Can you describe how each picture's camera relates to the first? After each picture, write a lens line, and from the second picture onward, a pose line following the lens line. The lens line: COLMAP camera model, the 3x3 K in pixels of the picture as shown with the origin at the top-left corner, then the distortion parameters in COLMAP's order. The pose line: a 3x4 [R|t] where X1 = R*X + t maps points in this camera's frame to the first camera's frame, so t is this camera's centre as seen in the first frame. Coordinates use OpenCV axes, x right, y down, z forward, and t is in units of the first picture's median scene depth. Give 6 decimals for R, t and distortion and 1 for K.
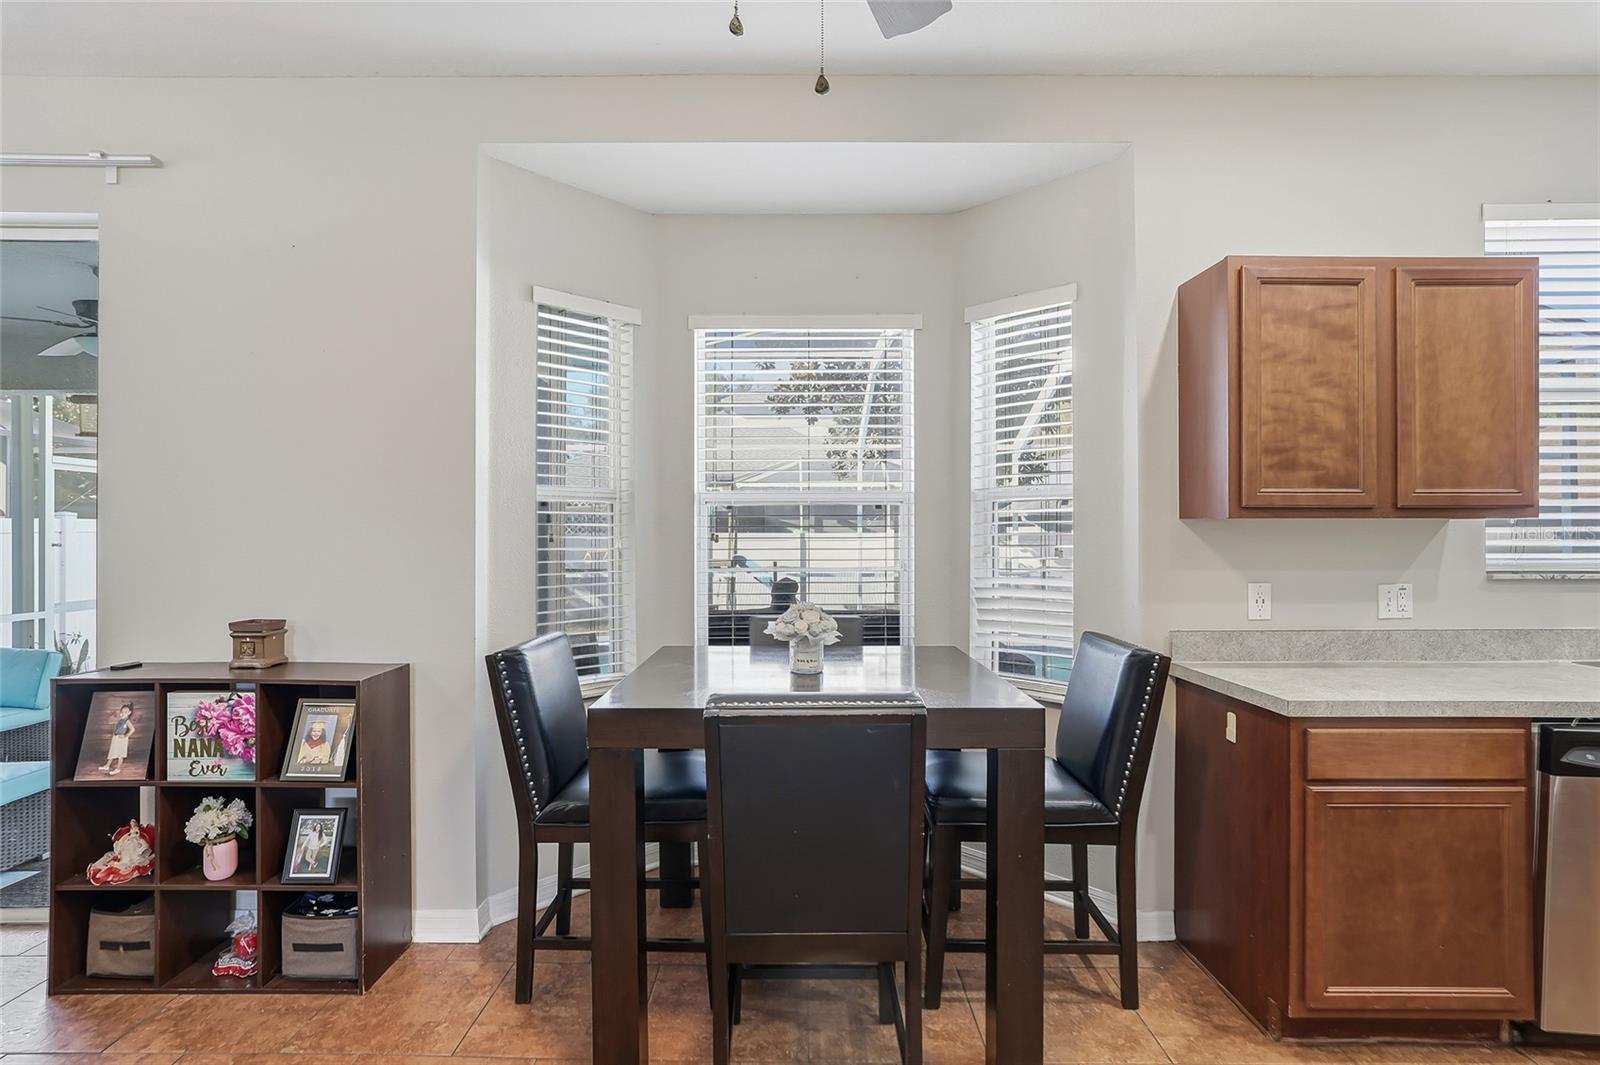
lens RADIAL K [[814.3, 0, 800.0], [0, 814.3, 532.5], [0, 0, 1]] dist [-0.001608, -0.000139]
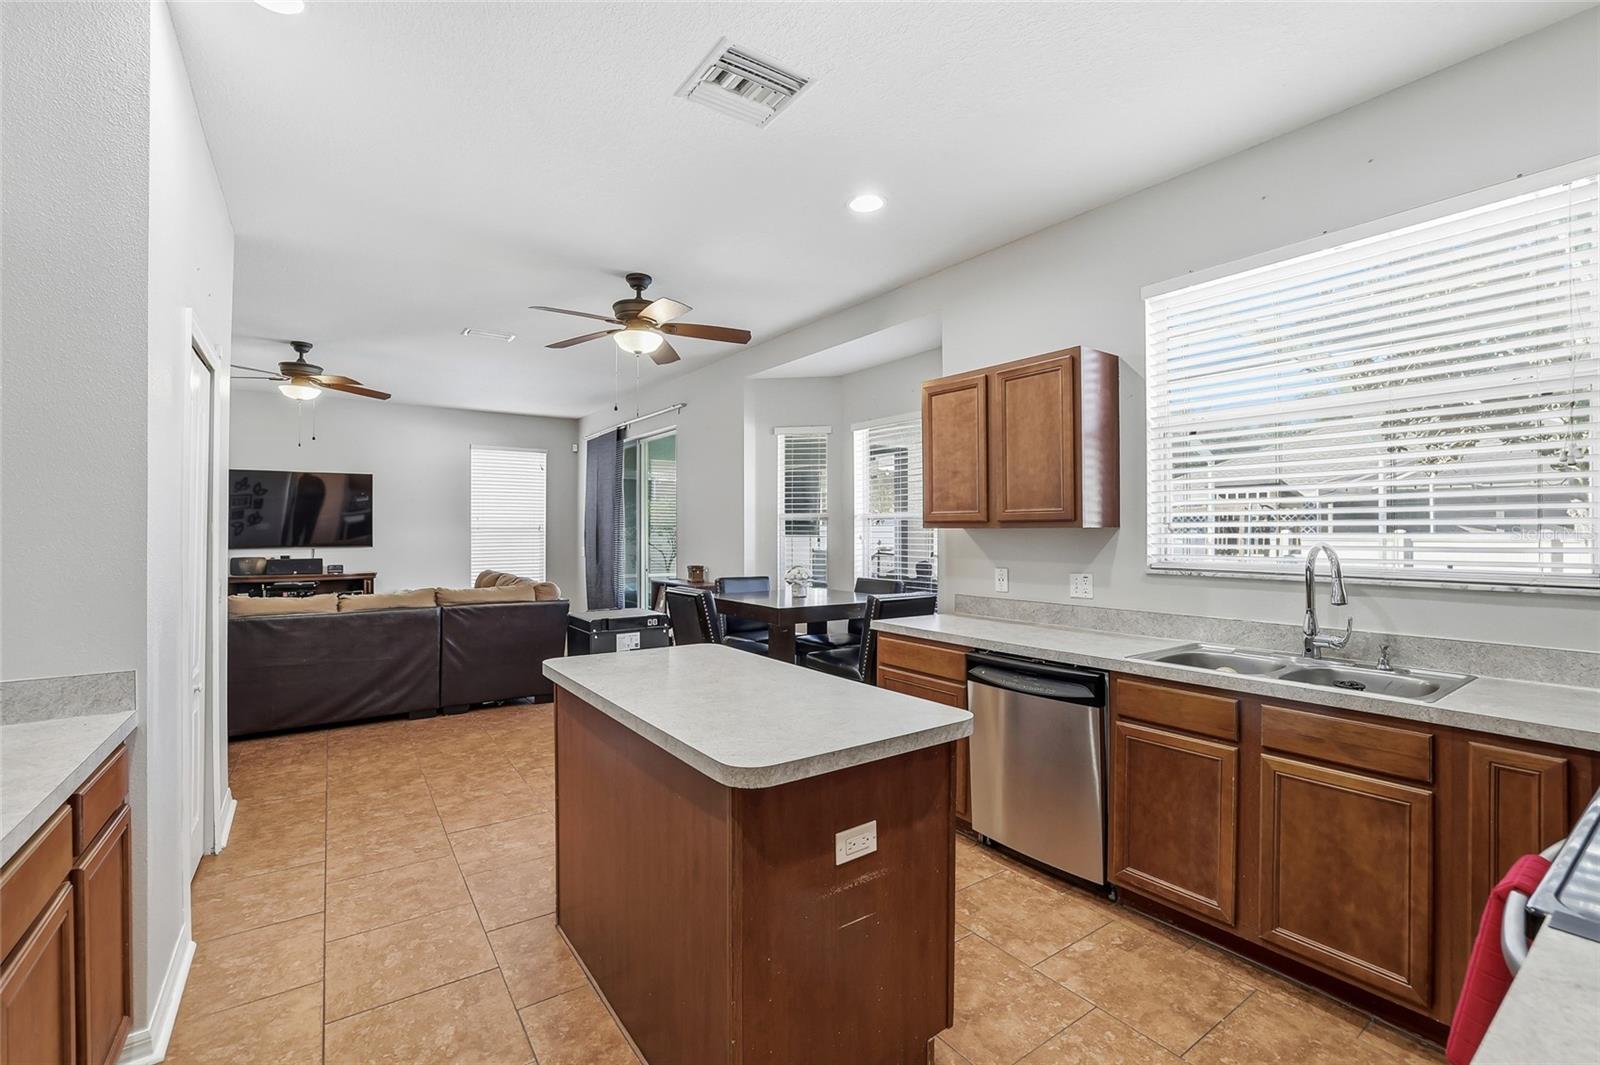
lens RADIAL K [[696.0, 0, 790.0], [0, 696.0, 531.1], [0, 0, 1]] dist [-0.013890, -0.000438]
pose [[0.577118, -0.000168, -0.816661, 1.465165], [0.000654, 1.000000, 0.000257, -0.011211], [0.816661, -0.000683, 0.577118, -0.112413]]
